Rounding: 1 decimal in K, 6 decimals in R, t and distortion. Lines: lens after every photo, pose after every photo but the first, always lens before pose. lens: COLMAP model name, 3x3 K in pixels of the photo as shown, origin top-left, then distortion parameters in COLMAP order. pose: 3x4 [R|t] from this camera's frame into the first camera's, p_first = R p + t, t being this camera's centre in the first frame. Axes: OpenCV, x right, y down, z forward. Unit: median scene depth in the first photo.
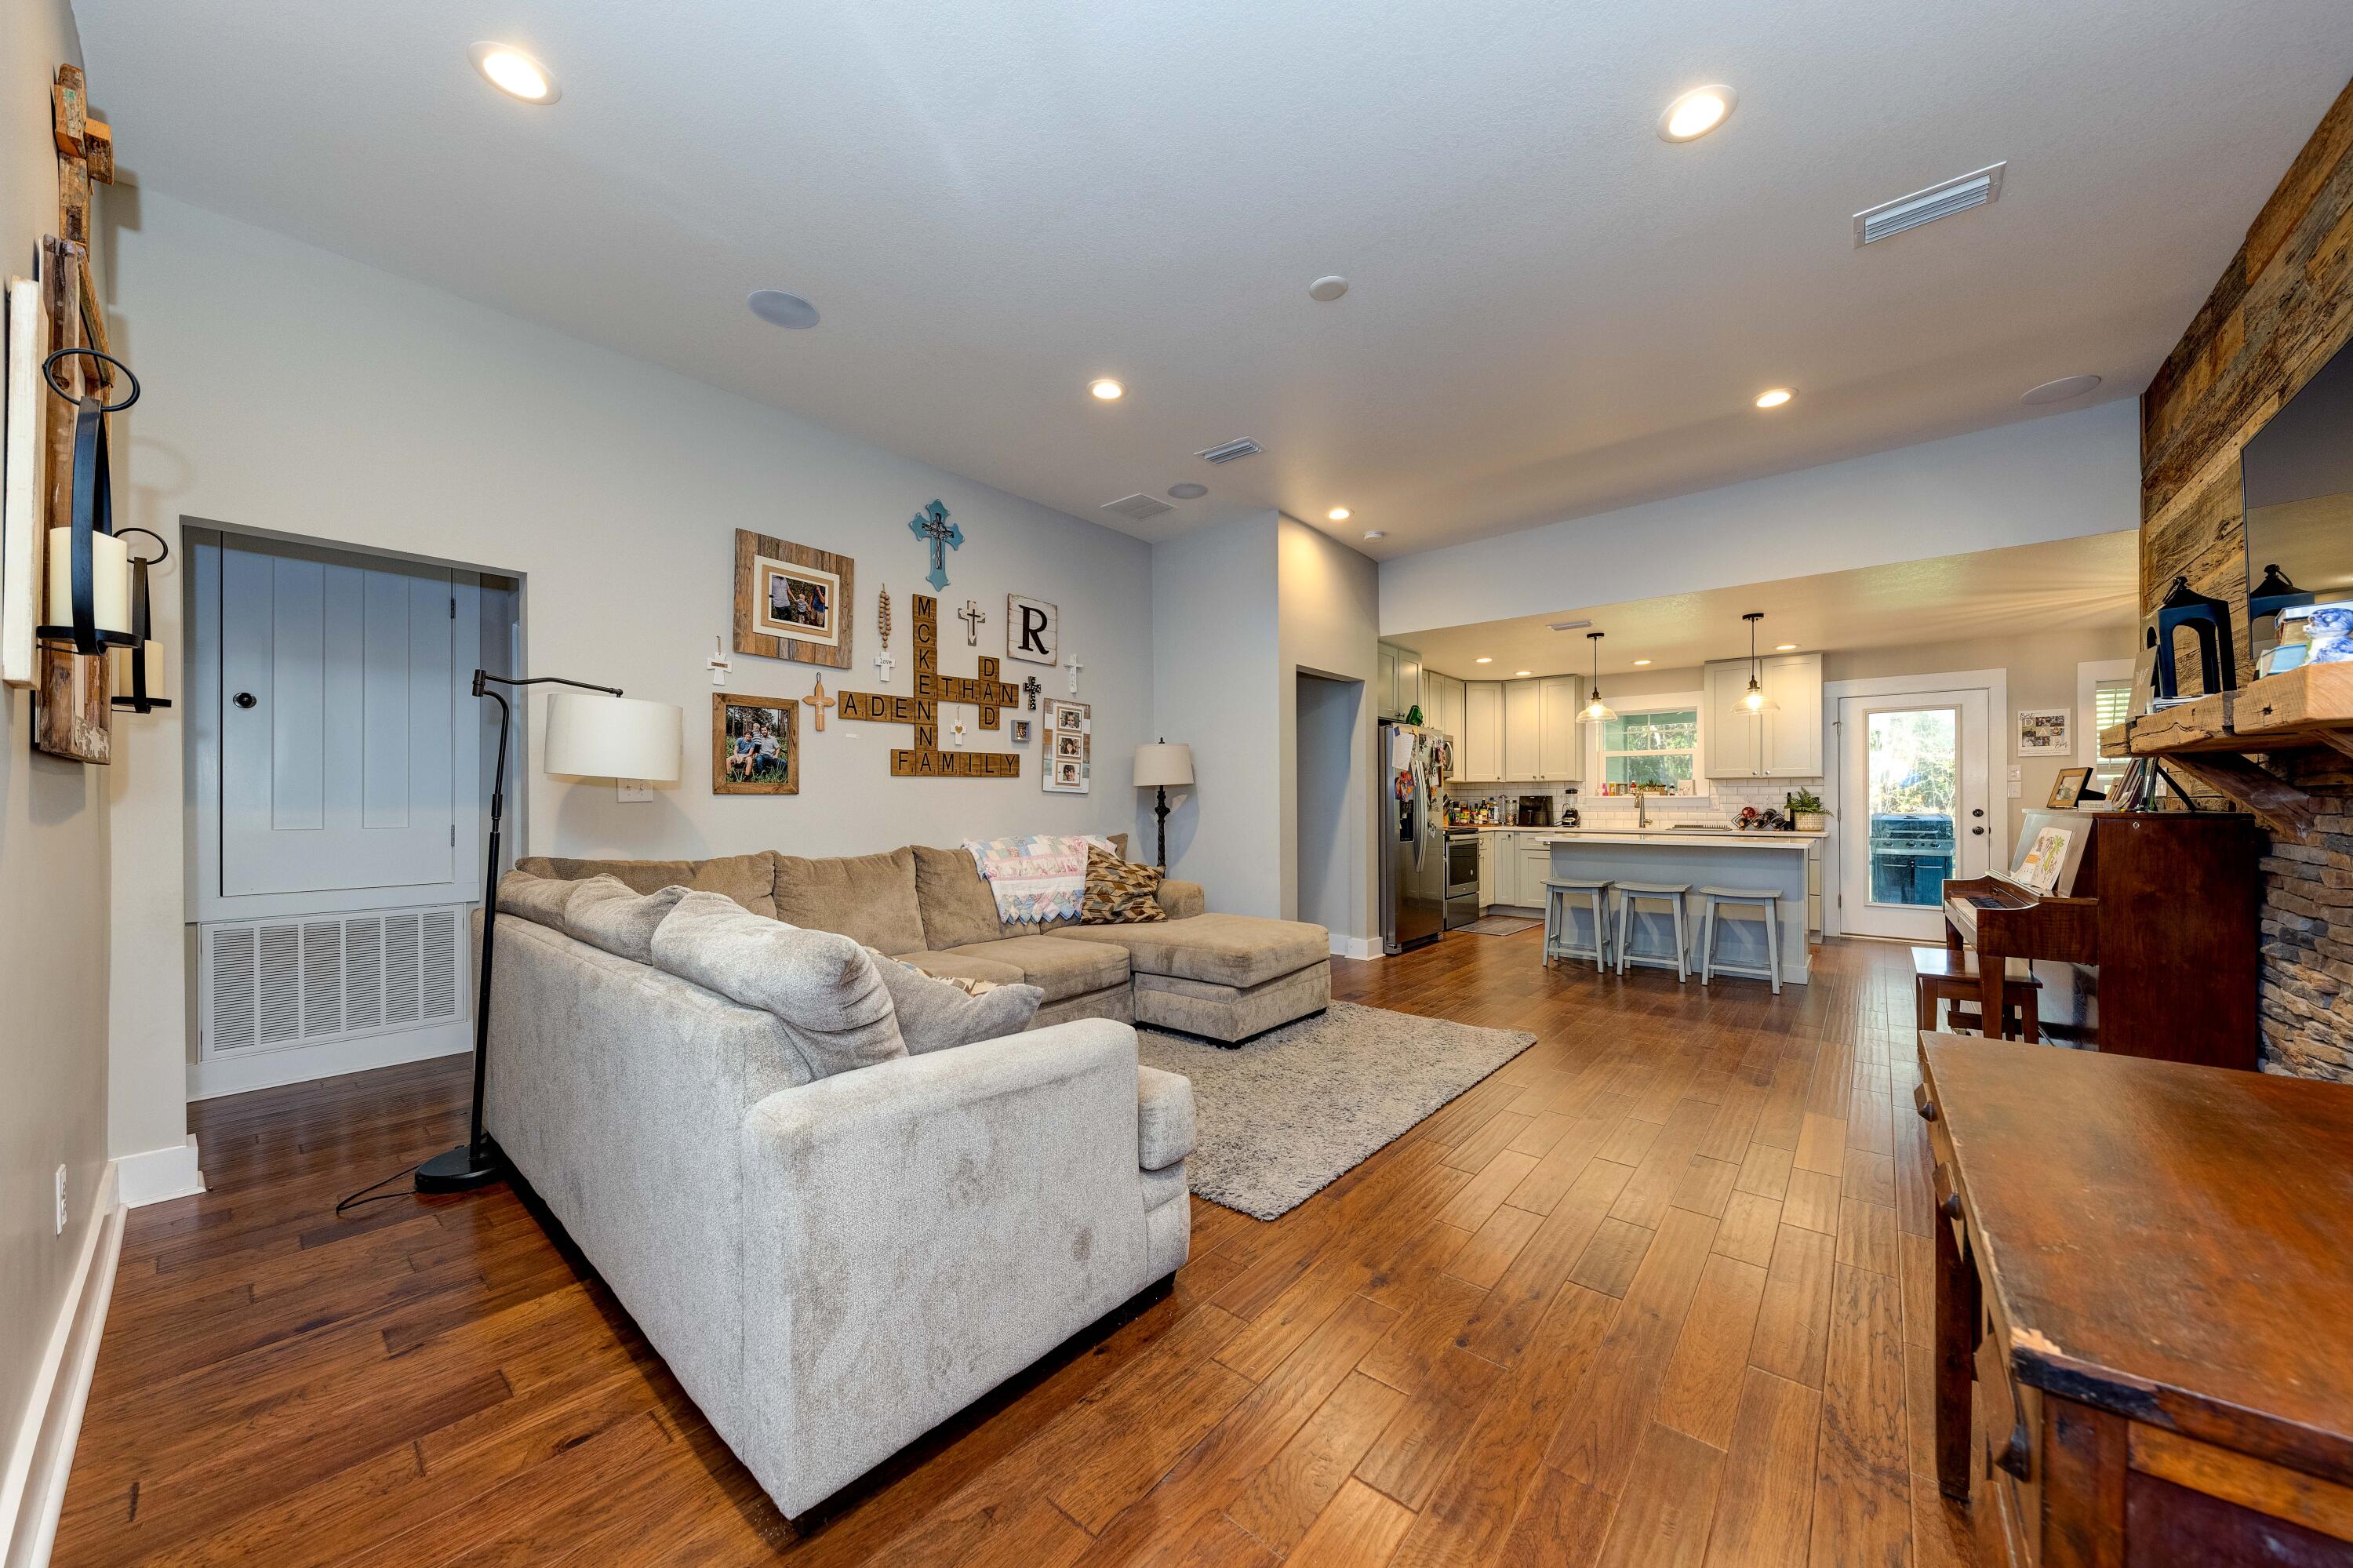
lens RADIAL K [[819.0, 0, 1178.8], [0, 819.0, 797.2], [0, 0, 1]] dist [-0.002747, -0.001088]
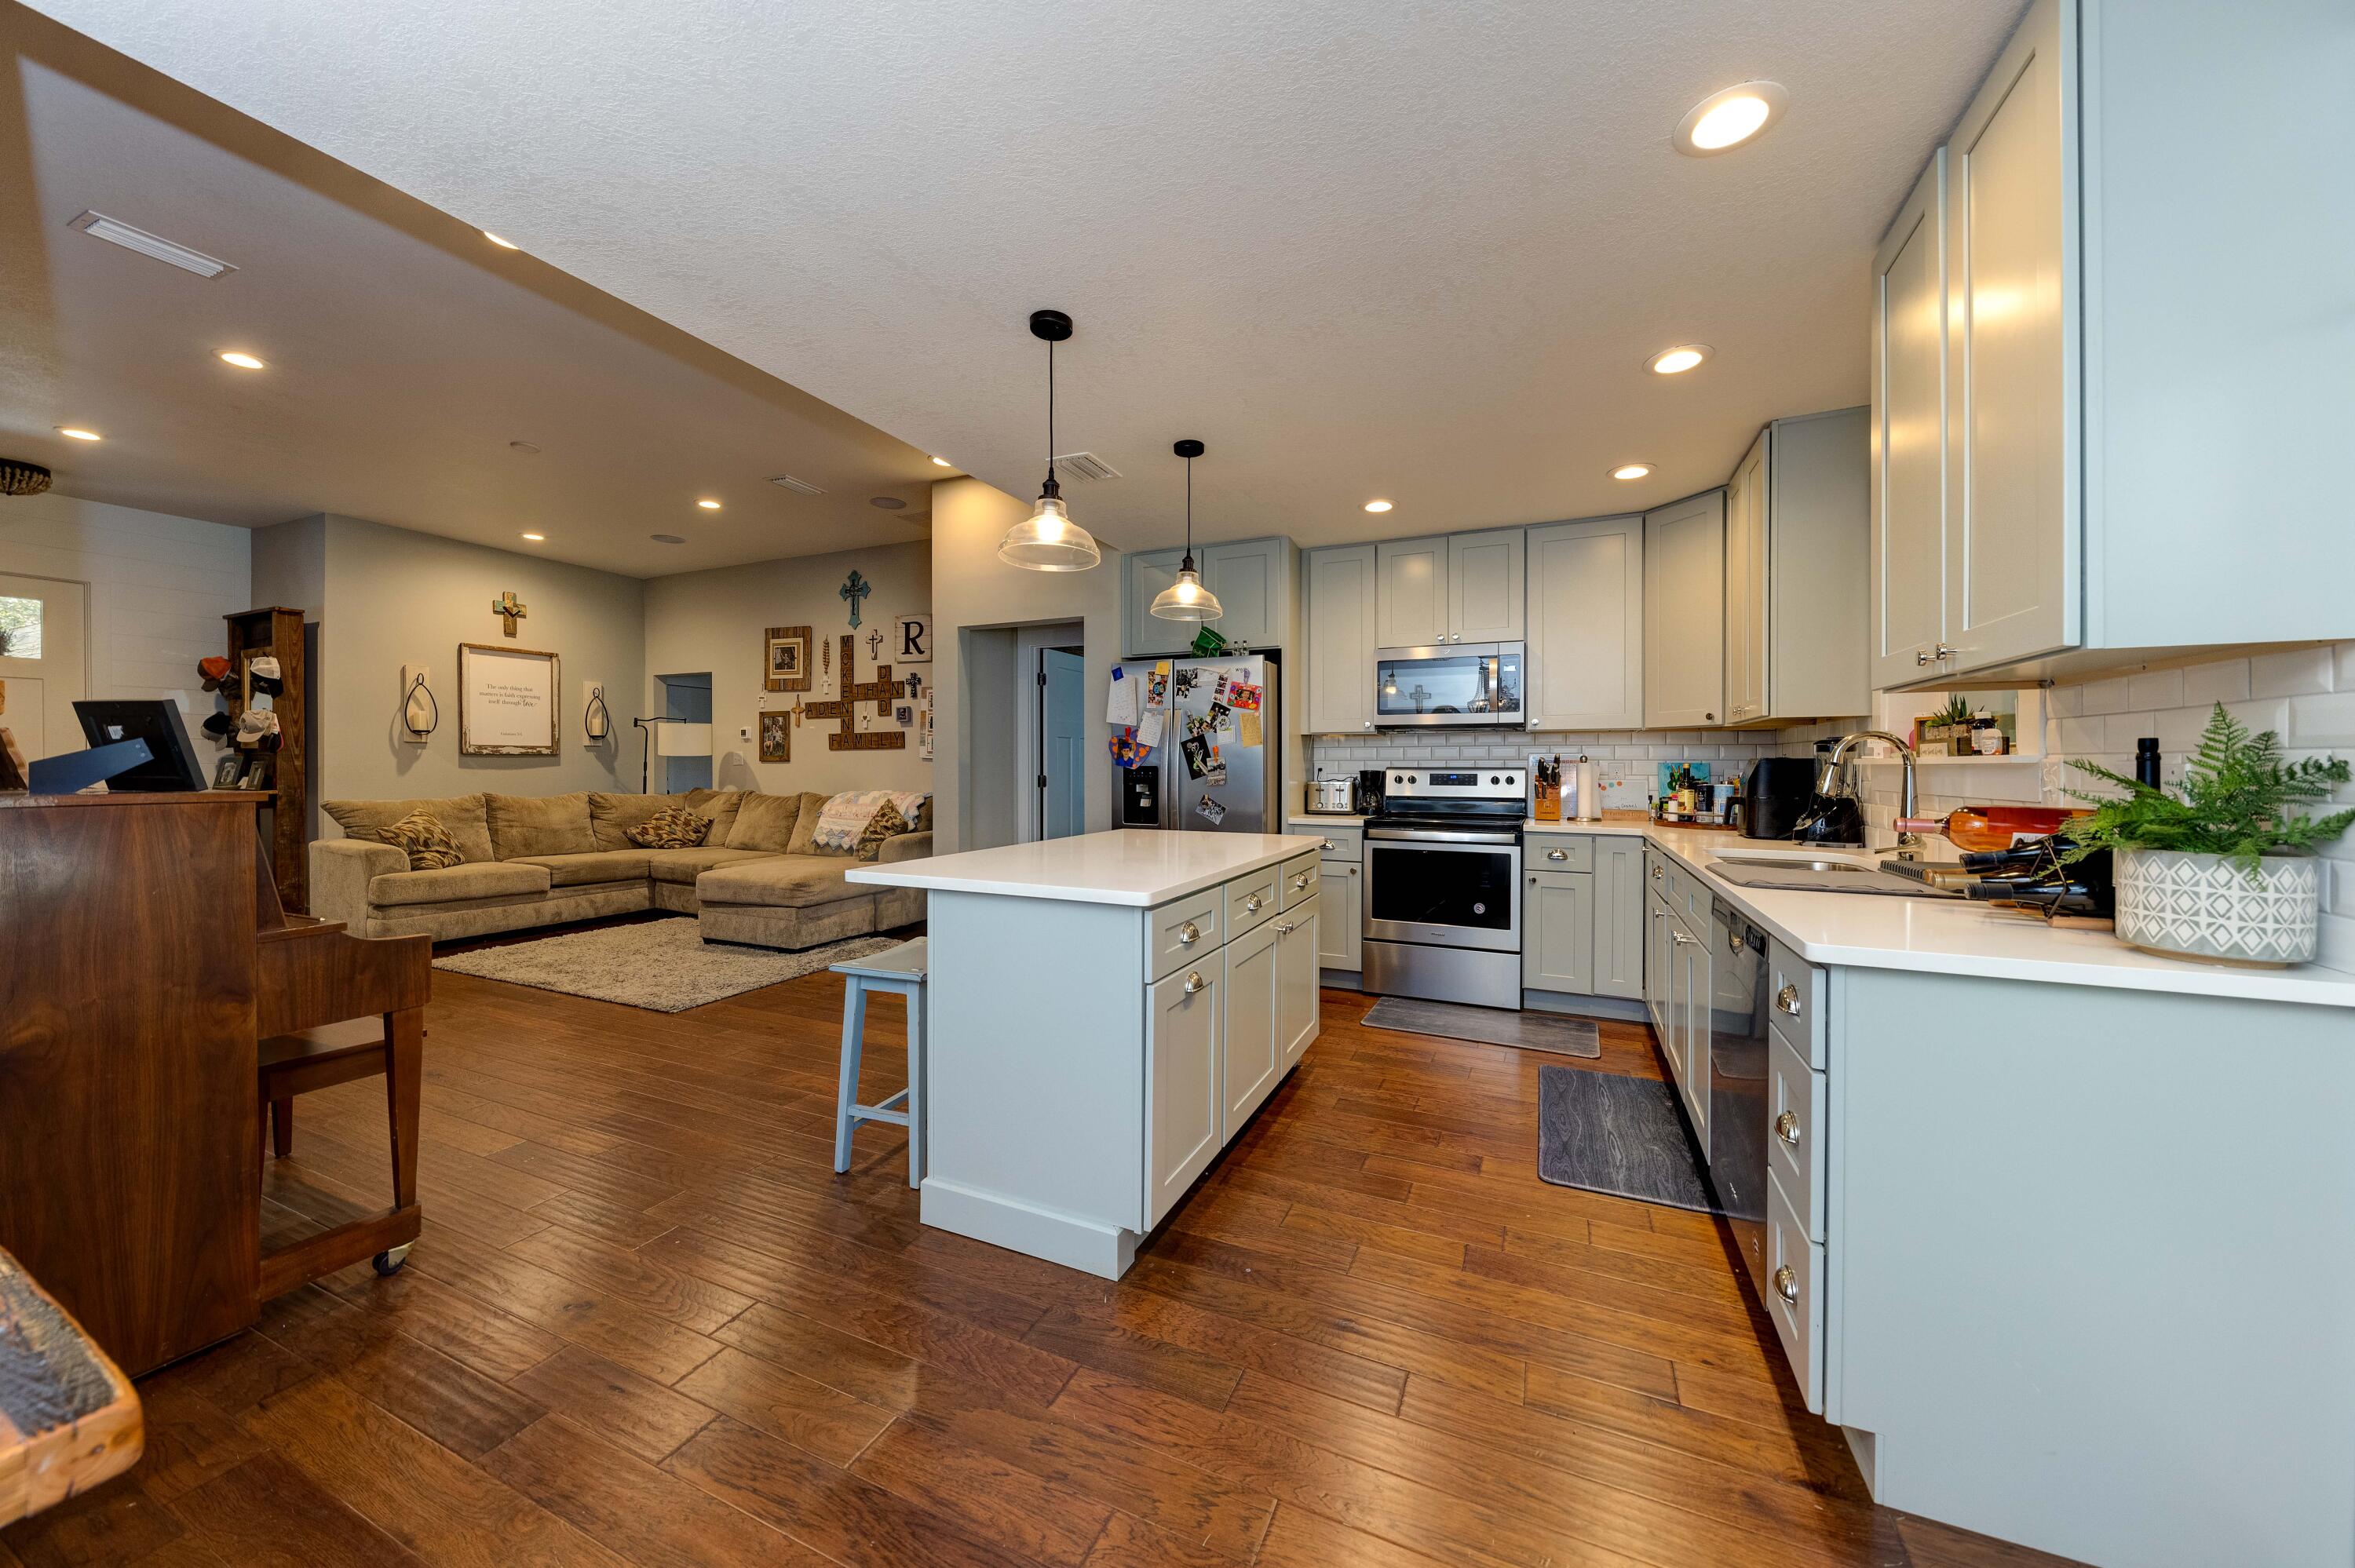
lens RADIAL K [[819.5, 0, 1207.9], [0, 819.5, 775.0], [0, 0, 1]] dist [-0.002747, -0.001088]
pose [[0.301557, 0.015581, -0.953321, 1.406100], [0.003422, 0.999842, 0.017423, -0.001895], [0.953442, -0.008516, 0.301456, 1.184954]]
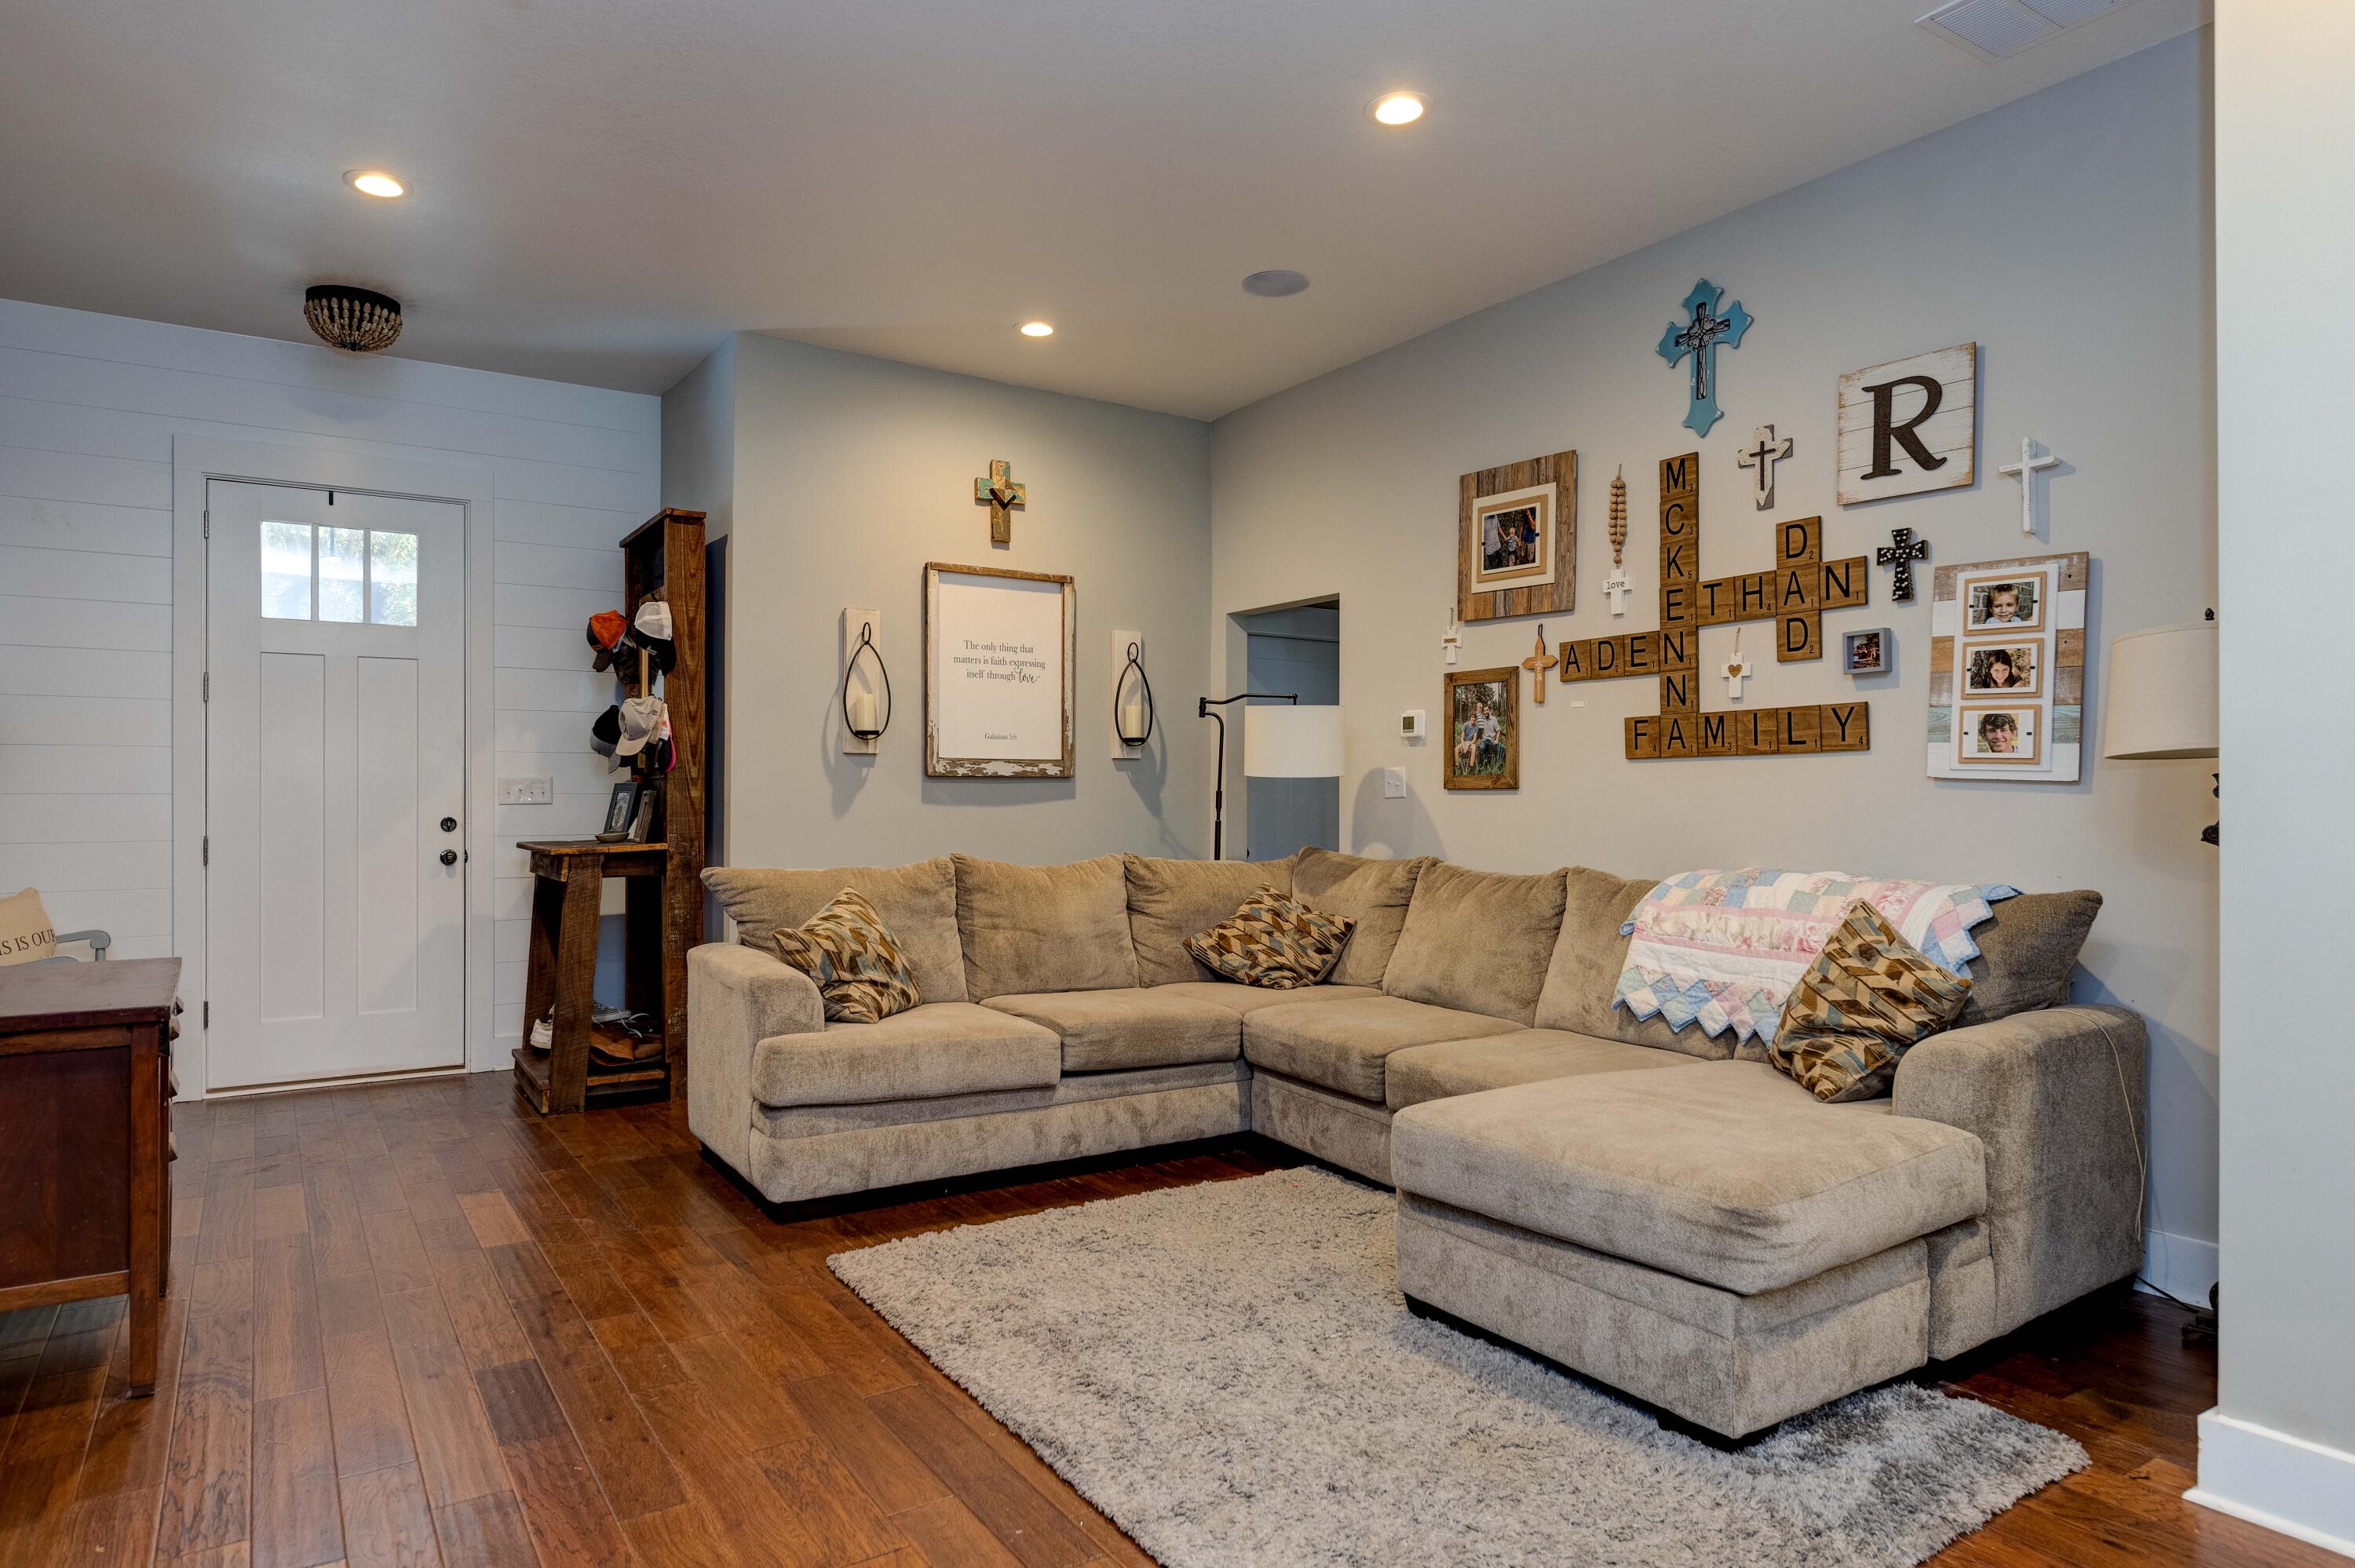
lens RADIAL K [[1377.9, 0, 1175.3], [0, 1377.9, 788.3], [0, 0, 1]] dist [0.002816, -0.001277]
pose [[-0.277594, -0.000876, -0.960698, 0.759104], [0.005468, 0.999982, -0.002492, -0.002576], [0.960683, -0.005944, -0.277584, 0.924795]]
